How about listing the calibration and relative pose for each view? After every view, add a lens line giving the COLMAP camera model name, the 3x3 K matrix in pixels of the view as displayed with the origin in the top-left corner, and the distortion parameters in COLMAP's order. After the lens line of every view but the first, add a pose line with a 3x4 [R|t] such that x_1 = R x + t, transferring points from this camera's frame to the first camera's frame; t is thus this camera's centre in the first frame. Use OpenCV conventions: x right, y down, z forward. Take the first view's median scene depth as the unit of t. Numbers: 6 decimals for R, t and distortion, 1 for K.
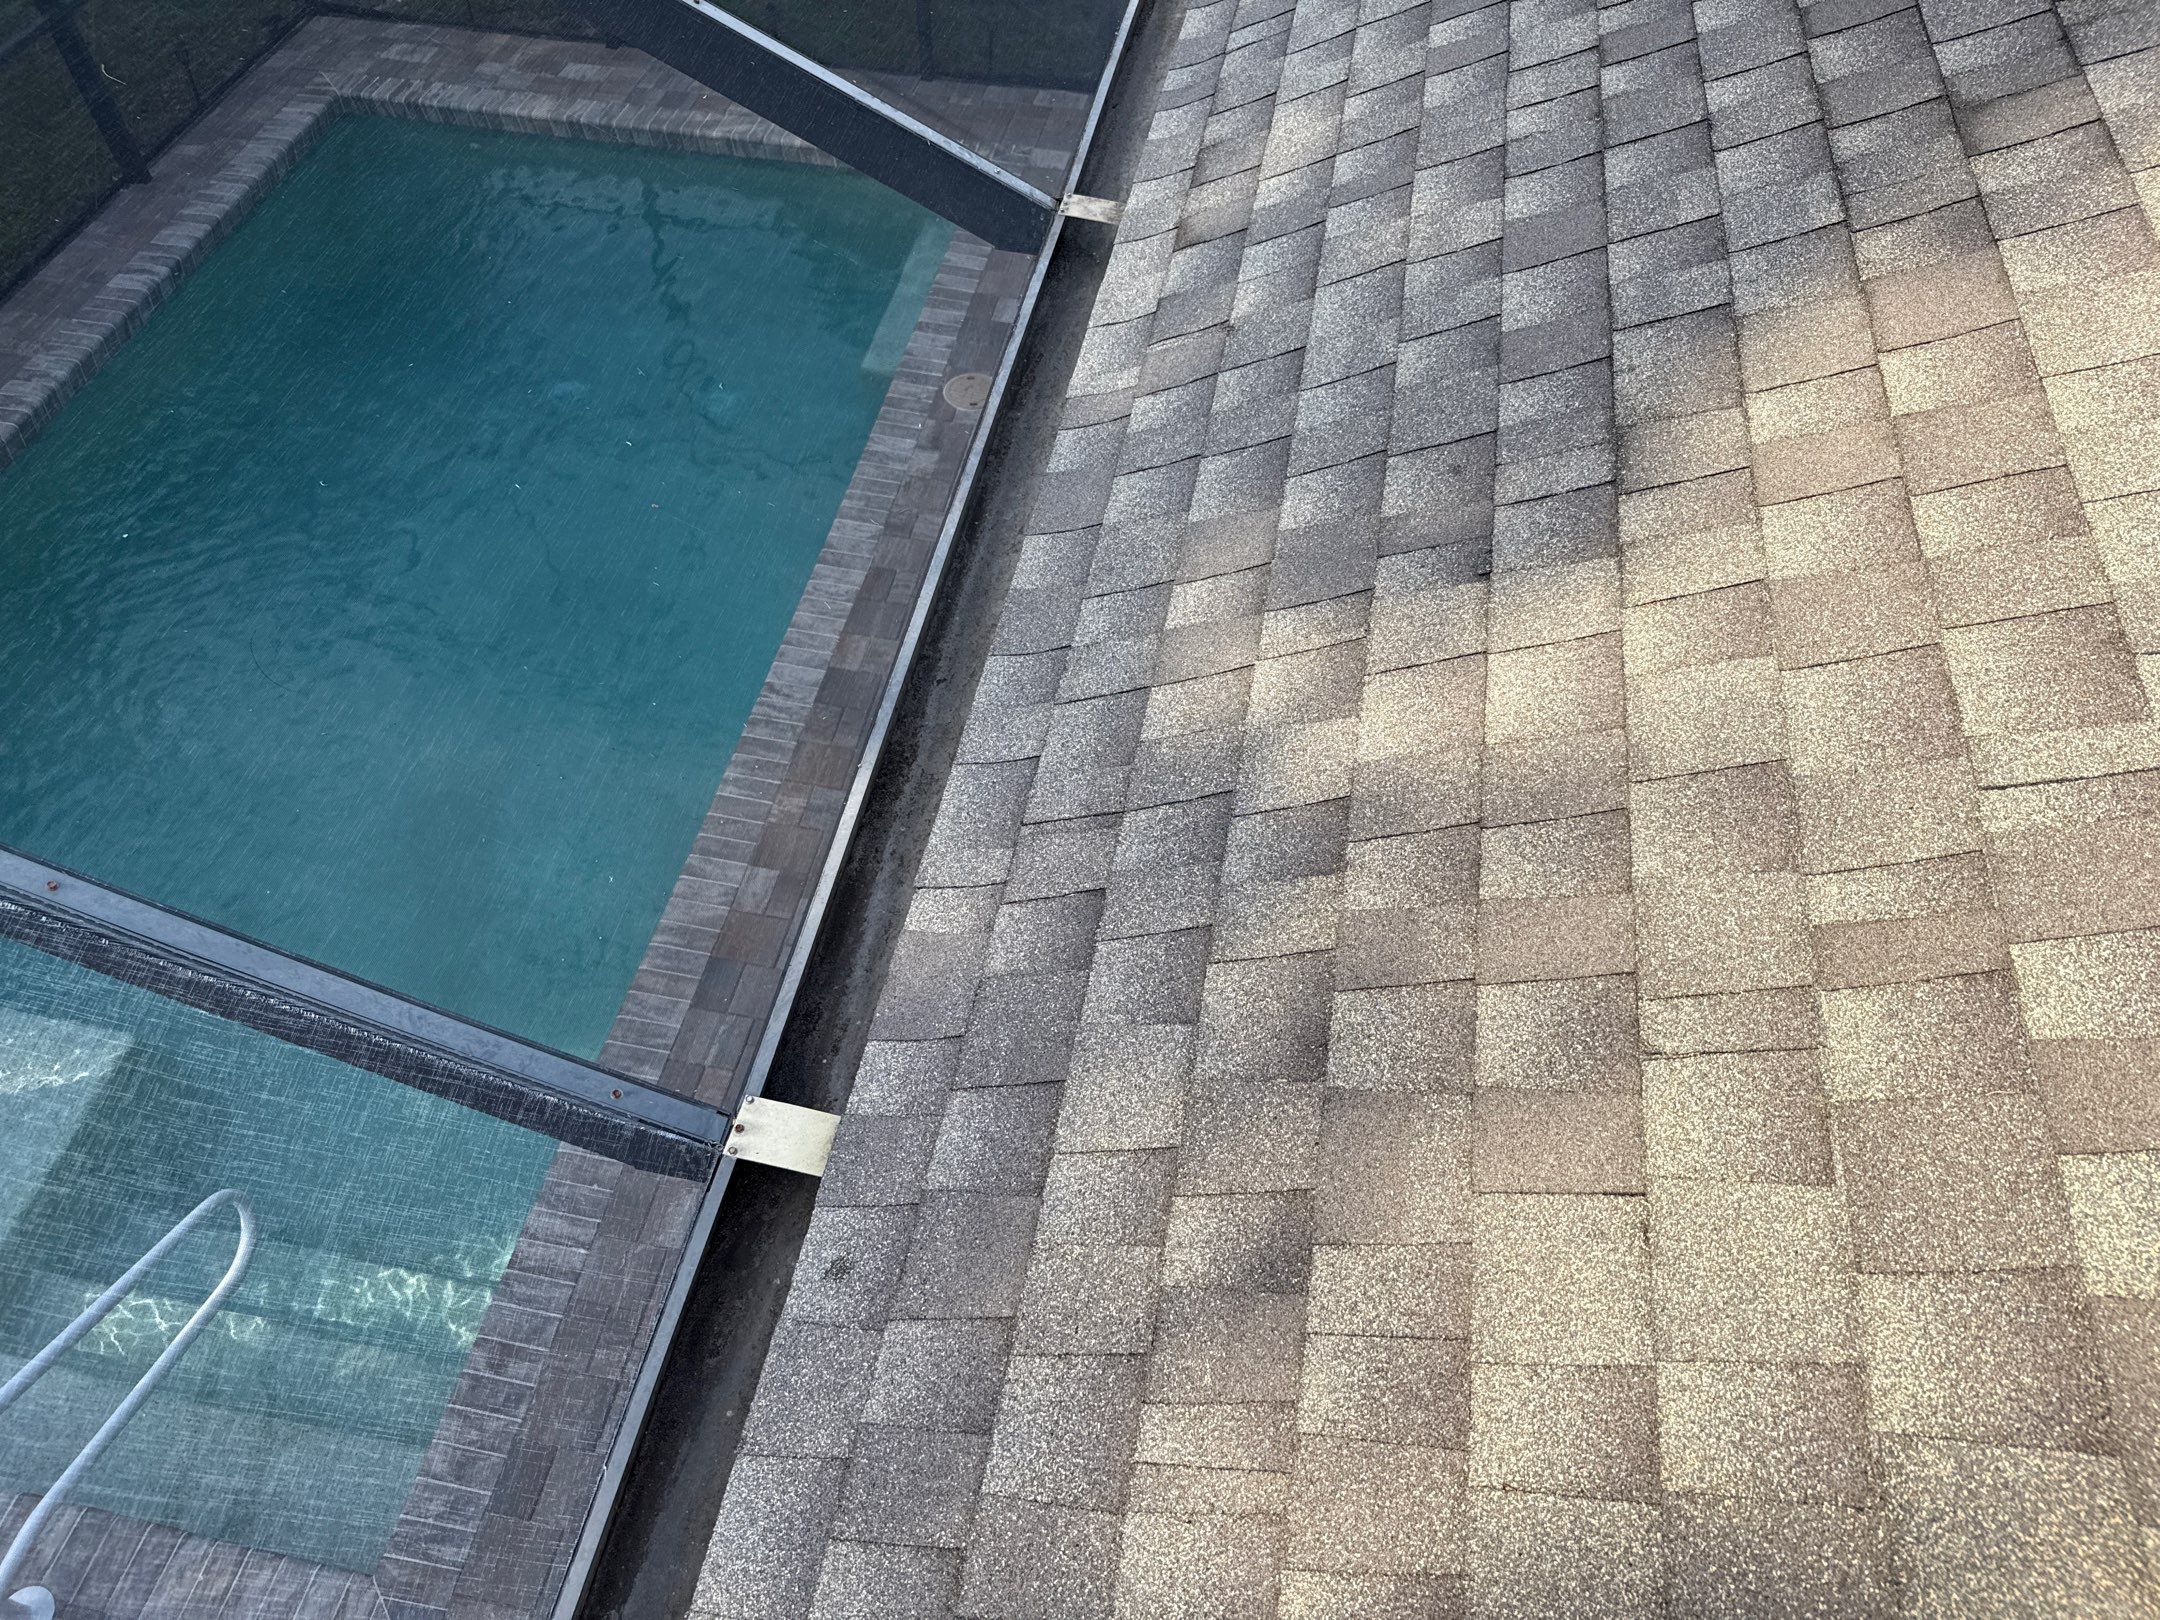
lens RADIAL K [[1555.0, 0, 1071.8], [0, 1555.0, 826.3], [0, 0, 1]] dist [0.034739, -0.049567]
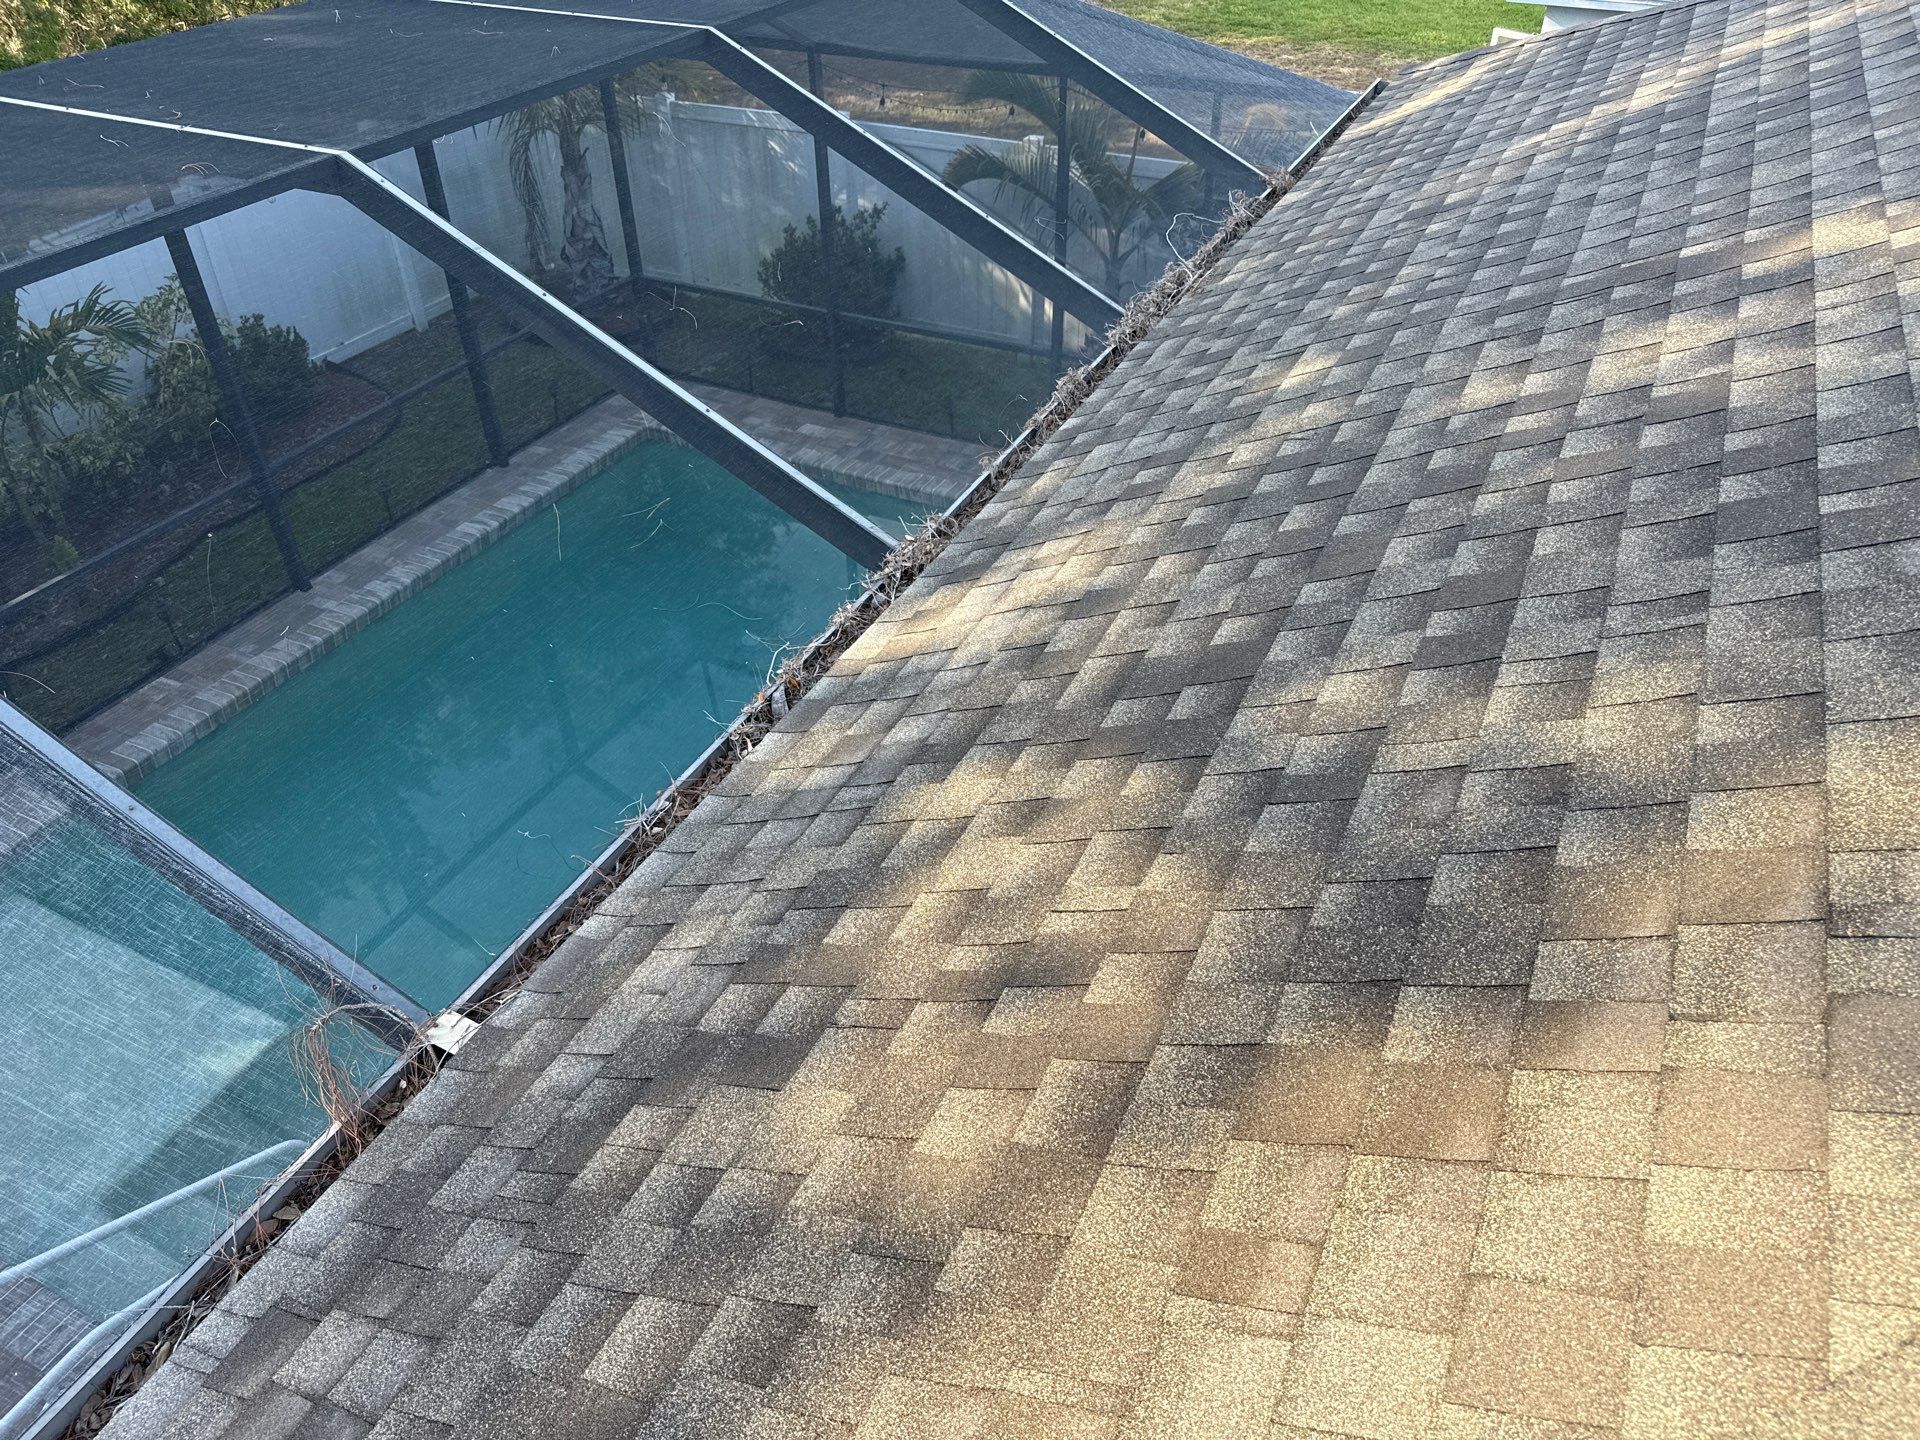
lens RADIAL K [[1382.3, 0, 968.9], [0, 1382.3, 736.2], [0, 0, 1]] dist [0.034739, -0.049567]
pose [[0.964961, 0.149446, -0.215677, 0.610896], [-0.196897, 0.955720, -0.218701, 0.110027], [0.173443, 0.253504, 0.951658, -0.398787]]
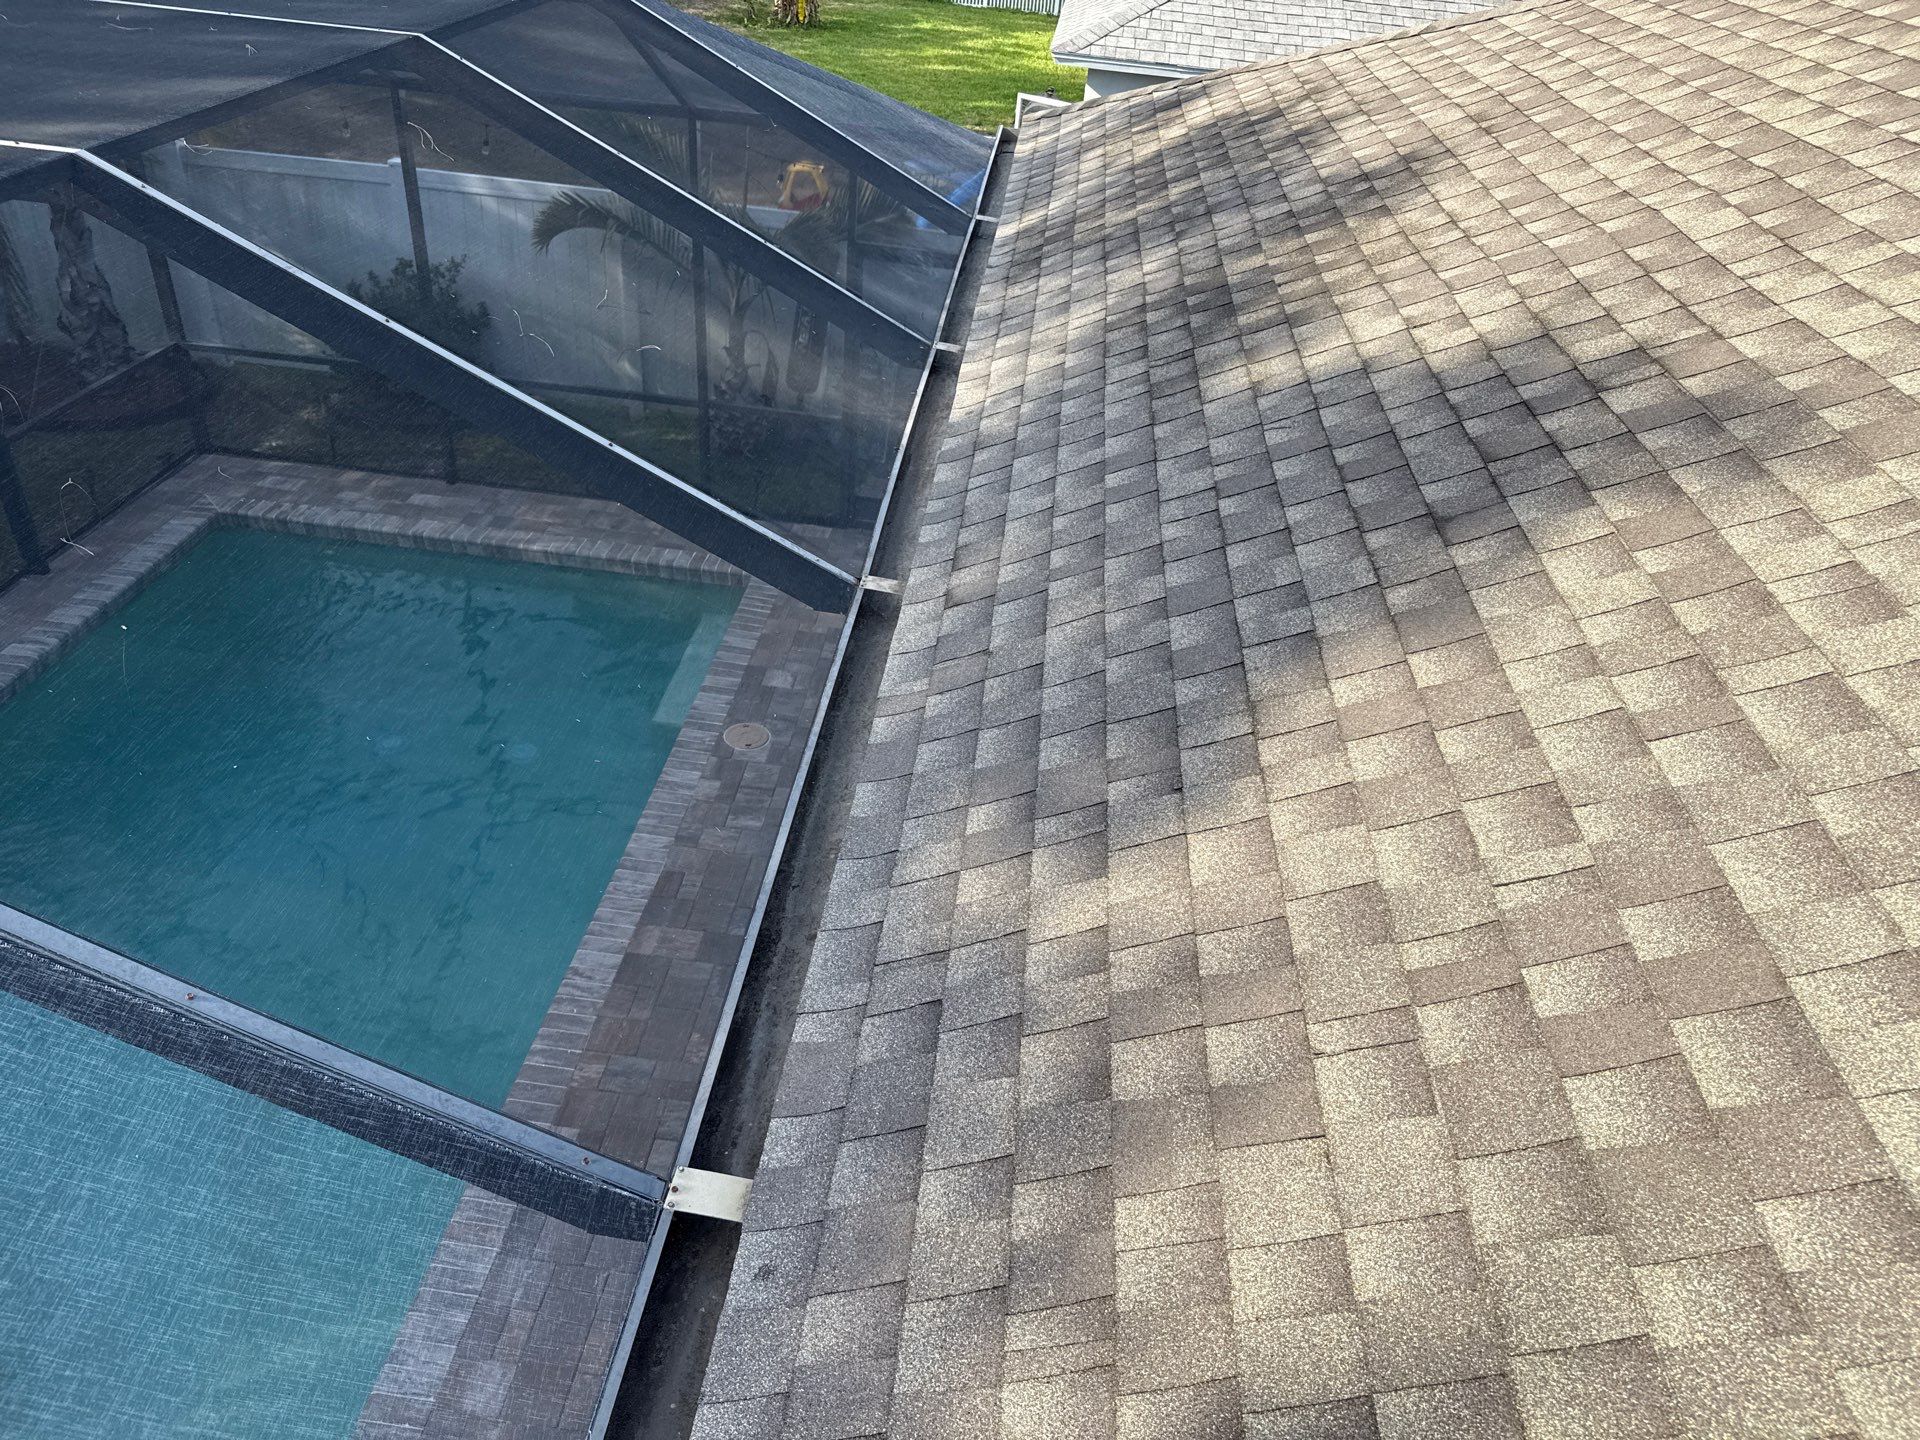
lens RADIAL K [[1382.3, 0, 964.0], [0, 1382.3, 724.1], [0, 0, 1]] dist [0.034739, -0.049567]
pose [[0.991770, 0.002572, 0.128008, -0.119829], [0.035754, 0.954460, -0.296188, 0.173649], [-0.122940, 0.298327, 0.946513, -0.276078]]
